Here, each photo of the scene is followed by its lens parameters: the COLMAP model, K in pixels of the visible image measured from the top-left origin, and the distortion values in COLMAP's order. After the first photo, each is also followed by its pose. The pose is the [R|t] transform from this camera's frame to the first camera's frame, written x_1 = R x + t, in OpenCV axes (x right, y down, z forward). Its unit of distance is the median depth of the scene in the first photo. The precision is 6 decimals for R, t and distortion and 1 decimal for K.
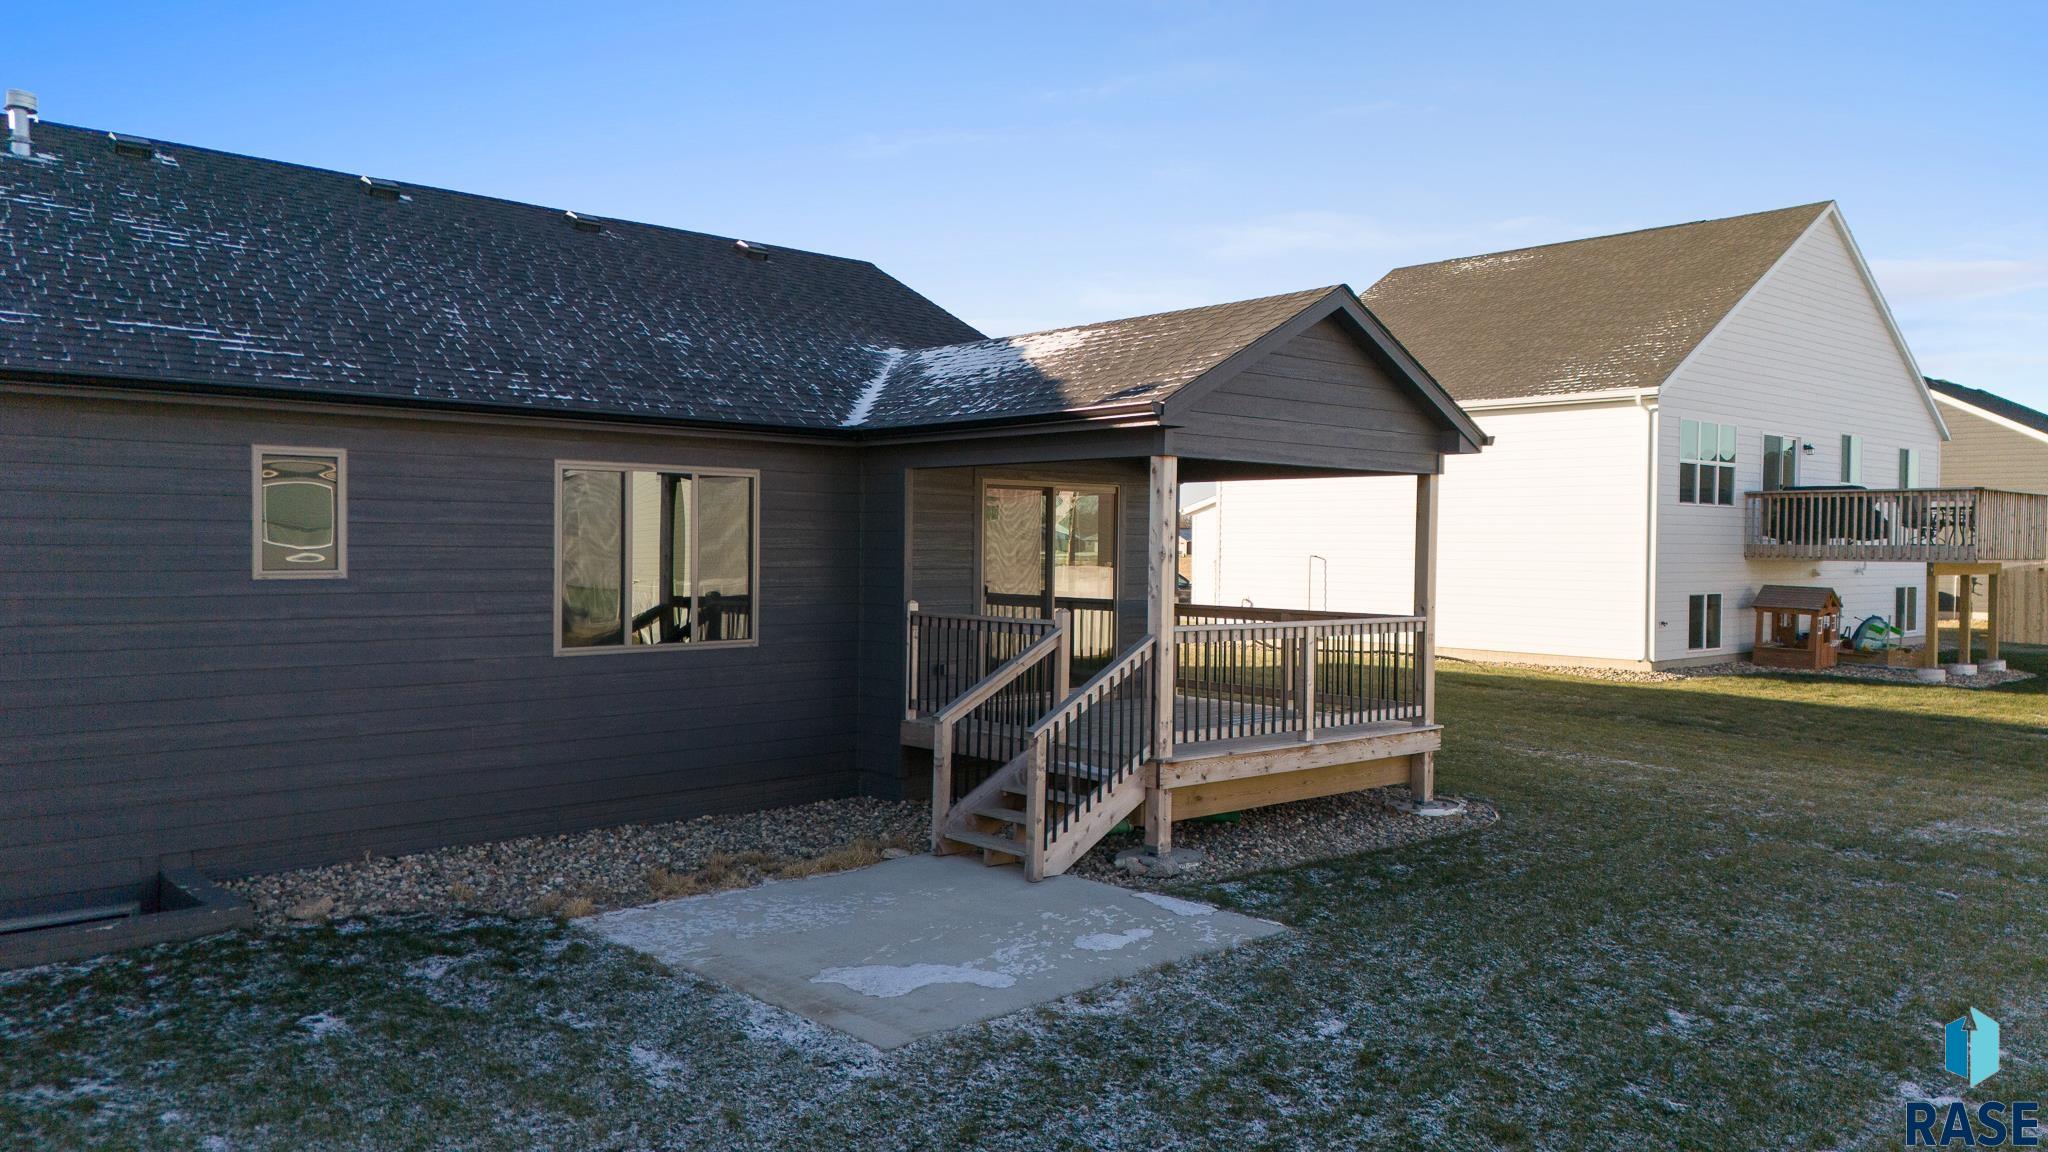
lens RADIAL K [[1493.5, 0, 1031.2], [0, 1493.5, 571.7], [0, 0, 1]] dist [0.081195, -0.075417]
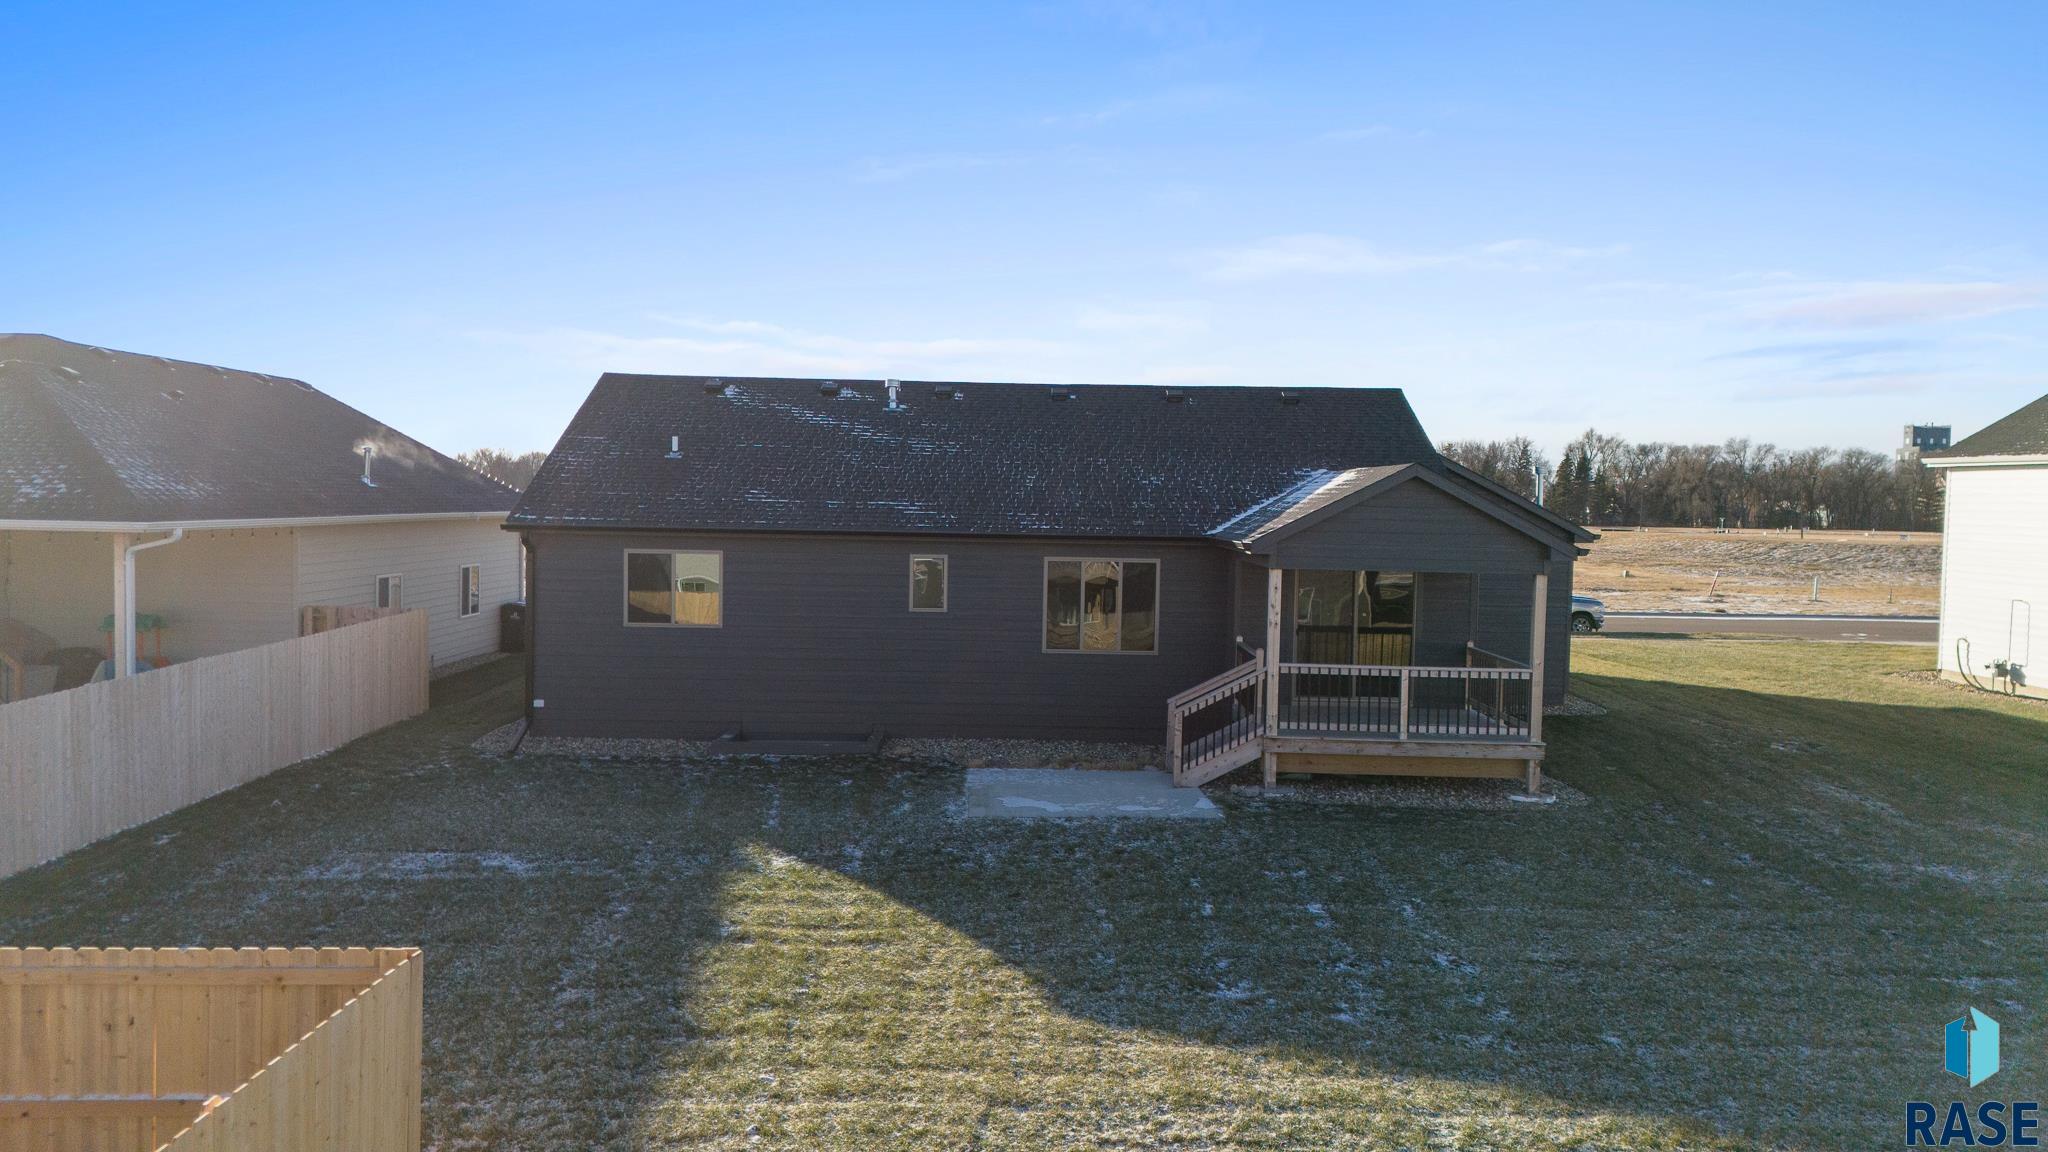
lens RADIAL K [[1493.5, 0, 1011.2], [0, 1493.5, 569.6], [0, 0, 1]] dist [0.081195, -0.075417]
pose [[0.732797, 0.035664, -0.679512, 1.067185], [-0.023499, 0.999356, 0.027109, -0.115805], [0.680041, -0.003897, 0.733164, -0.533034]]
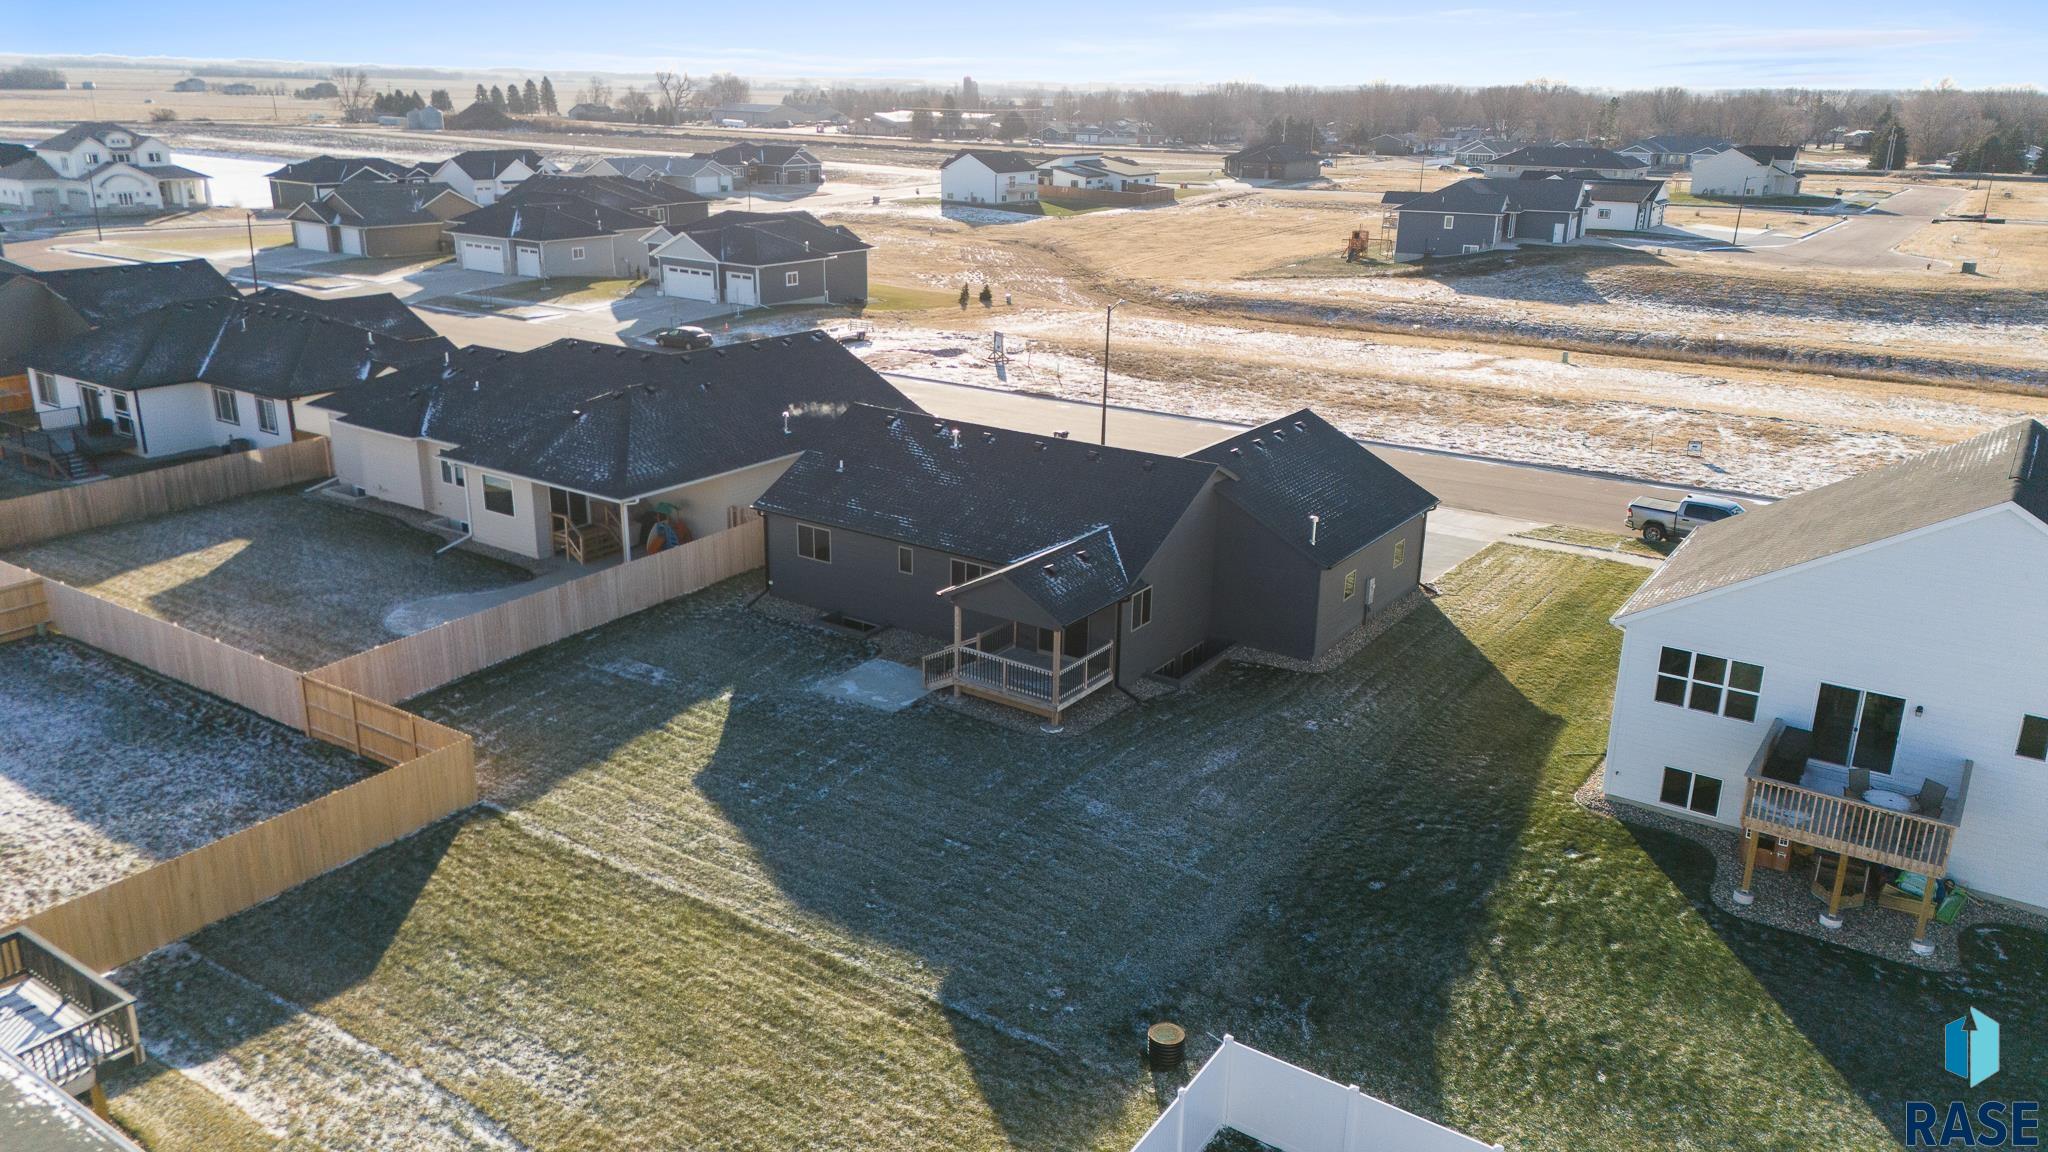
lens RADIAL K [[1493.5, 0, 999.2], [0, 1493.5, 528.2], [0, 0, 1]] dist [0.081195, -0.075417]
pose [[0.213441, 0.269085, -0.939168, 3.712934], [-0.027760, 0.962603, 0.269491, -1.319404], [0.976561, -0.031449, 0.212929, 0.269514]]
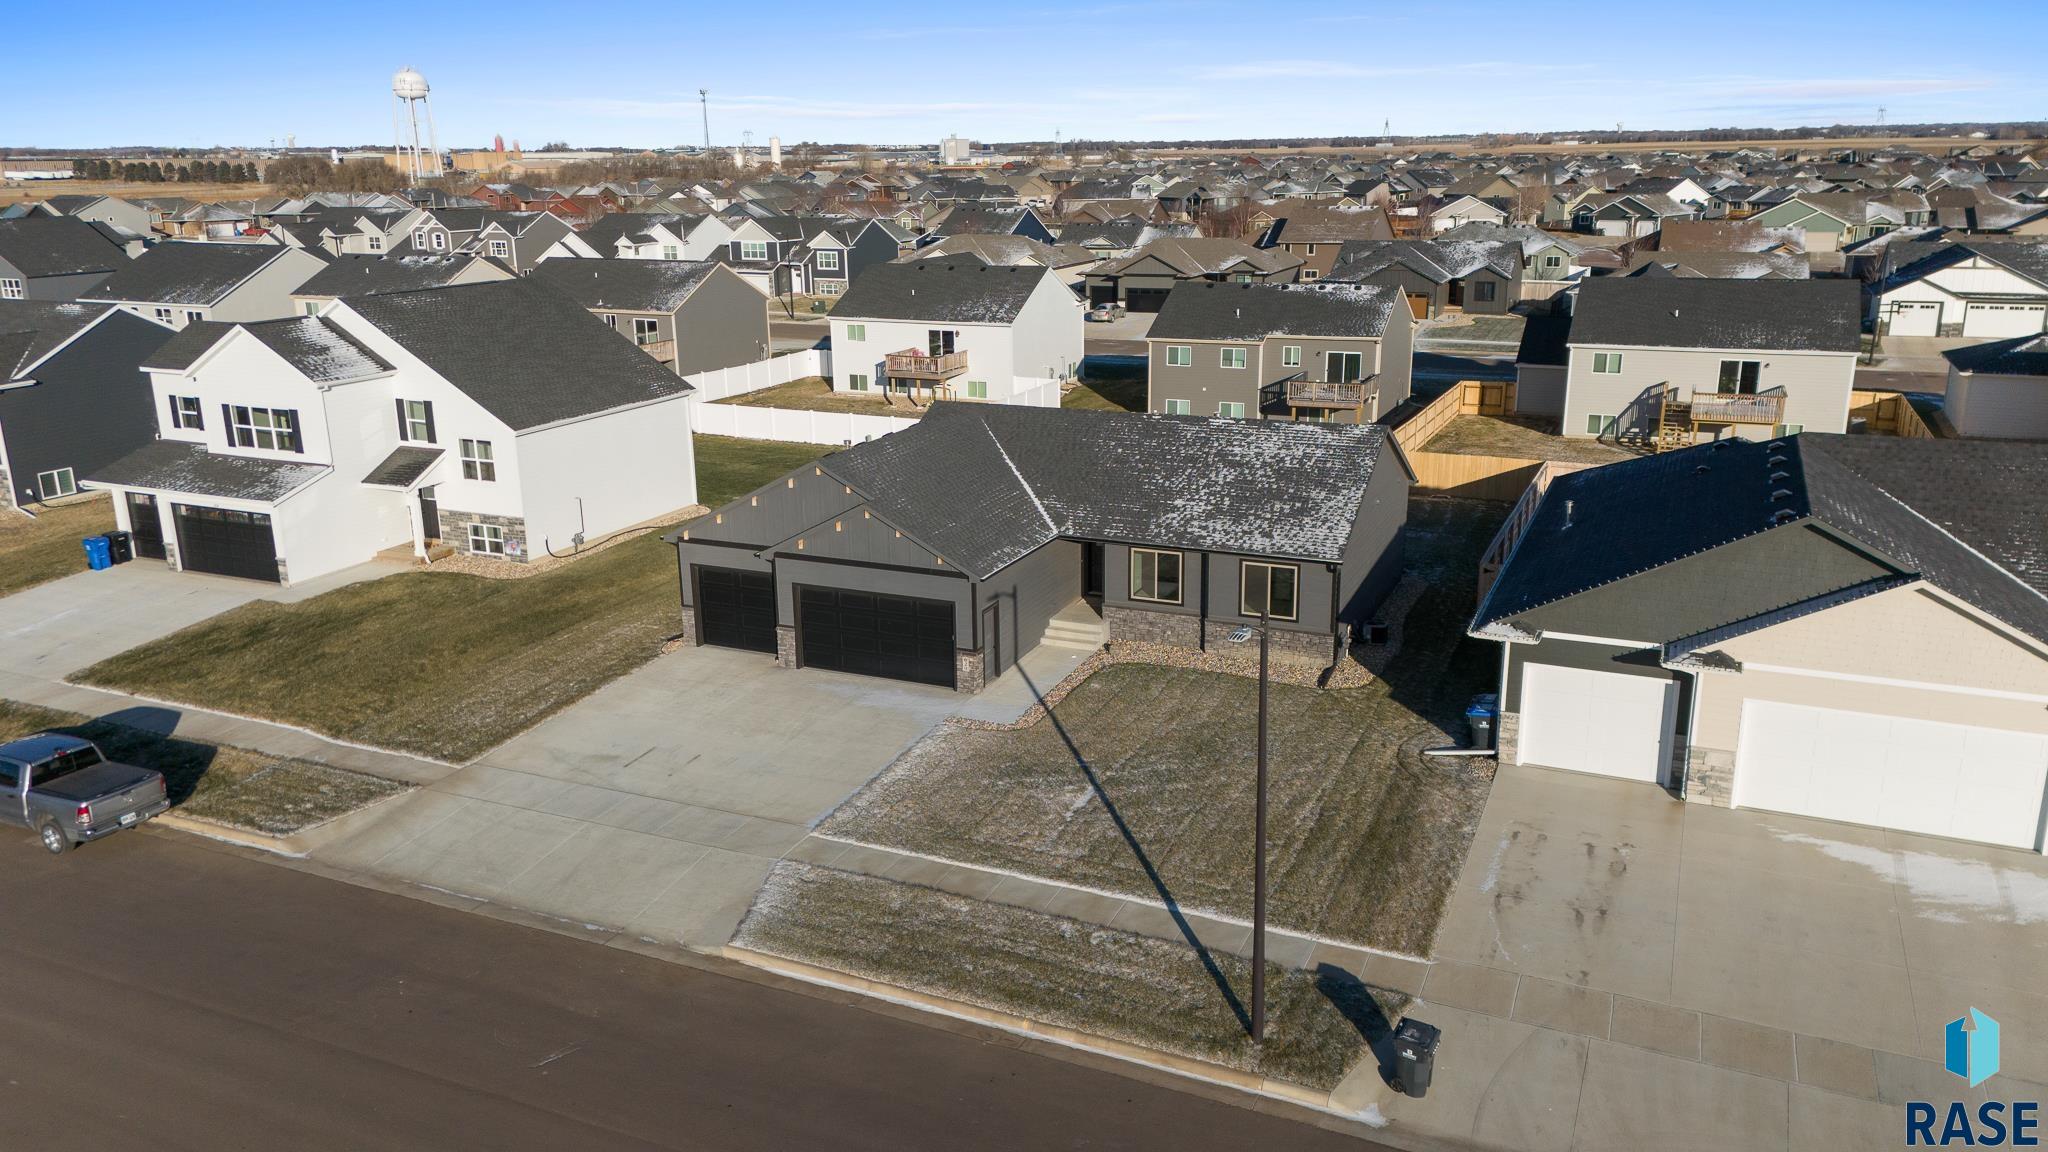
lens RADIAL K [[1493.5, 0, 1014.4], [0, 1493.5, 564.0], [0, 0, 1]] dist [0.081195, -0.075417]
pose [[-0.384596, -0.251219, 0.888243, -4.415654], [0.025304, 0.959024, 0.282194, -1.161489], [-0.922738, 0.131006, -0.362480, 3.263224]]
